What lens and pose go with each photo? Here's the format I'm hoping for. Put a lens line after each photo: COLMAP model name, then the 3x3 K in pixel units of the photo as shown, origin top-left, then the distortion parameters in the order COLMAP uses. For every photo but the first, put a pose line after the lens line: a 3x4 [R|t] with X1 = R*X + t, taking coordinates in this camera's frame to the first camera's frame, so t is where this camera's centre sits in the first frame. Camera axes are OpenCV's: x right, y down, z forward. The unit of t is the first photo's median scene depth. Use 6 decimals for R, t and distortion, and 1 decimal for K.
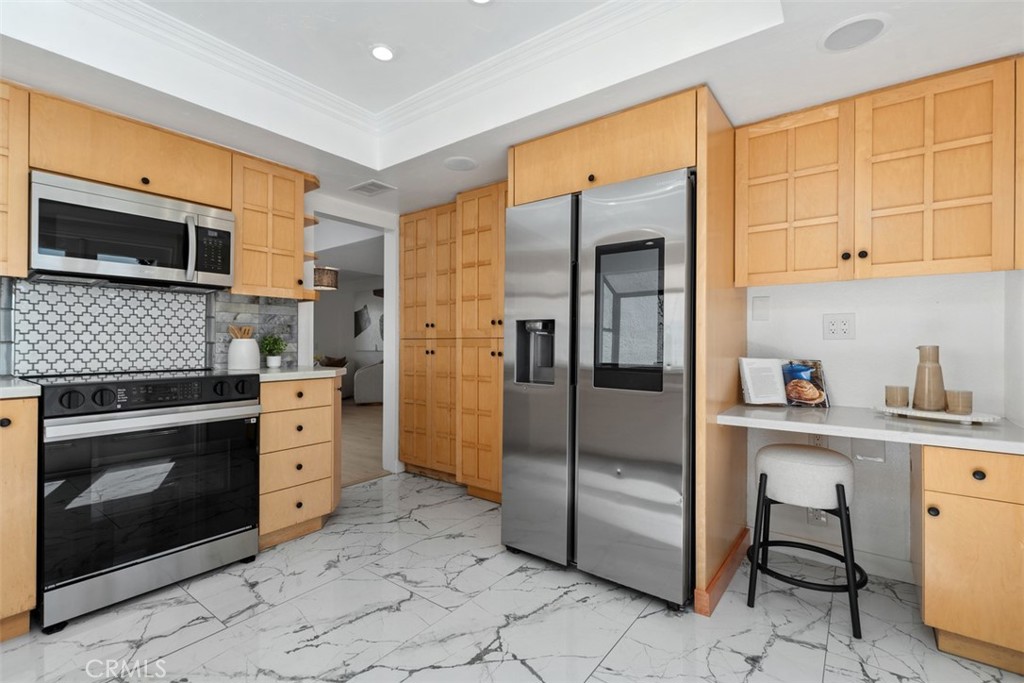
lens RADIAL K [[463.2, 0, 508.9], [0, 463.2, 339.9], [0, 0, 1]] dist [0.005359, 0.000424]
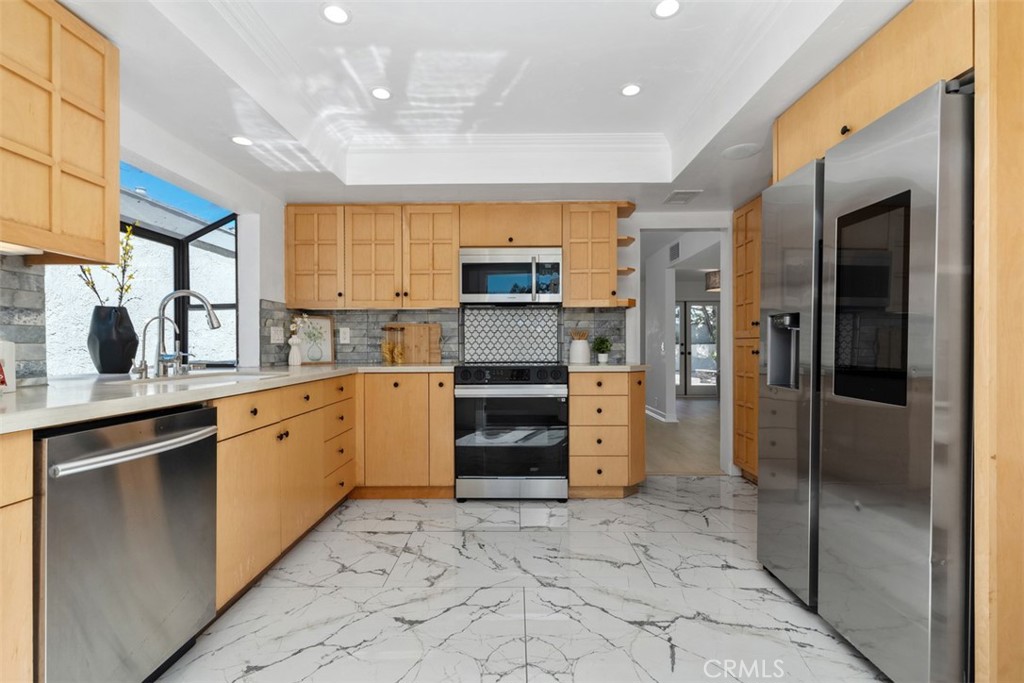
lens RADIAL K [[462.8, 0, 506.0], [0, 462.8, 345.7], [0, 0, 1]] dist [0.005428, -0.000143]
pose [[0.591232, -0.001984, -0.806499, 0.435422], [0.007890, 0.999963, 0.003324, 0.009155], [0.806463, -0.008328, 0.591226, 0.060592]]
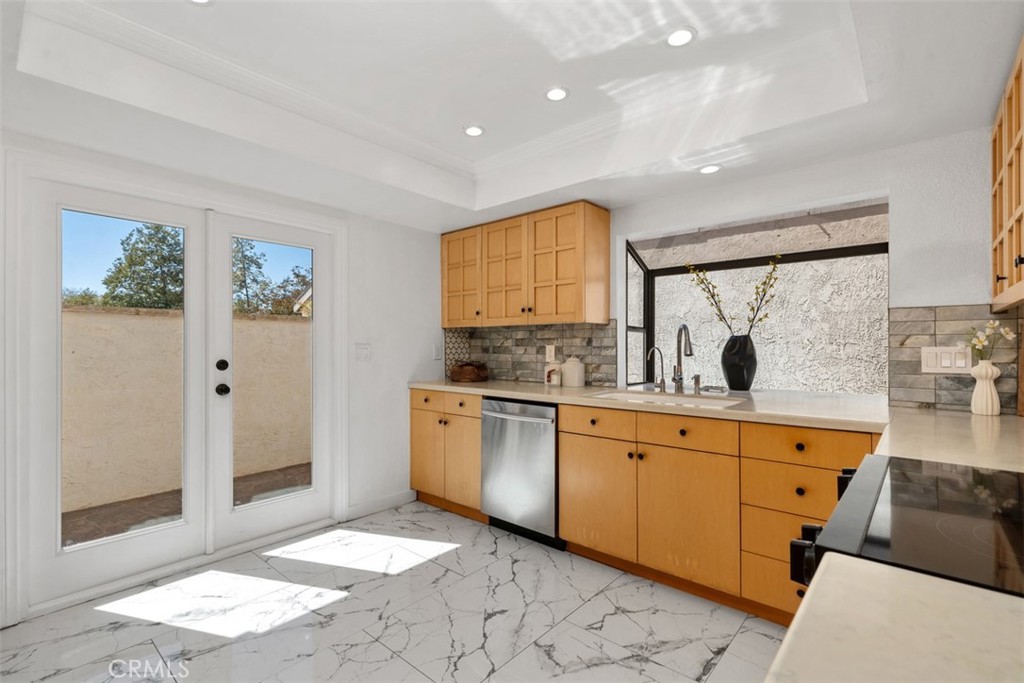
lens RADIAL K [[462.4, 0, 510.5], [0, 462.4, 344.0], [0, 0, 1]] dist [0.001986, 0.000005]
pose [[-0.997978, -0.001369, 0.063546, -0.366305], [-0.001964, 0.999955, -0.009297, -0.044929], [-0.063530, -0.009403, -0.997936, 1.270294]]
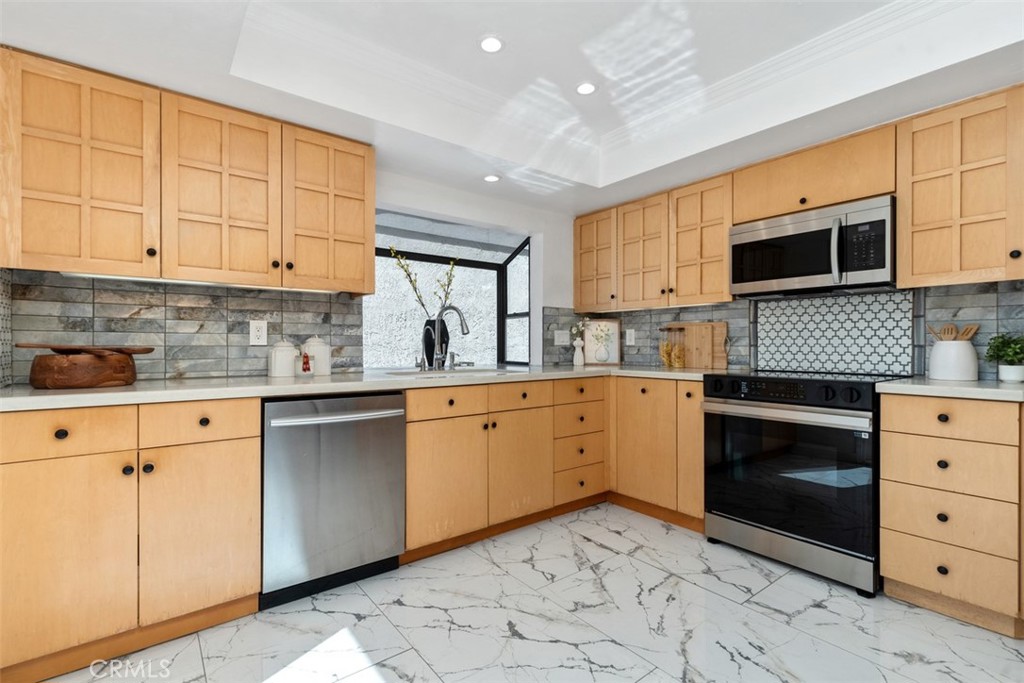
lens RADIAL K [[462.8, 0, 506.0], [0, 462.8, 345.7], [0, 0, 1]] dist [0.005428, -0.000143]
pose [[-0.259844, -0.000656, -0.965650, 0.451232], [0.004098, 0.999990, -0.001782, 0.004726], [0.965642, -0.004421, -0.259839, 0.564084]]
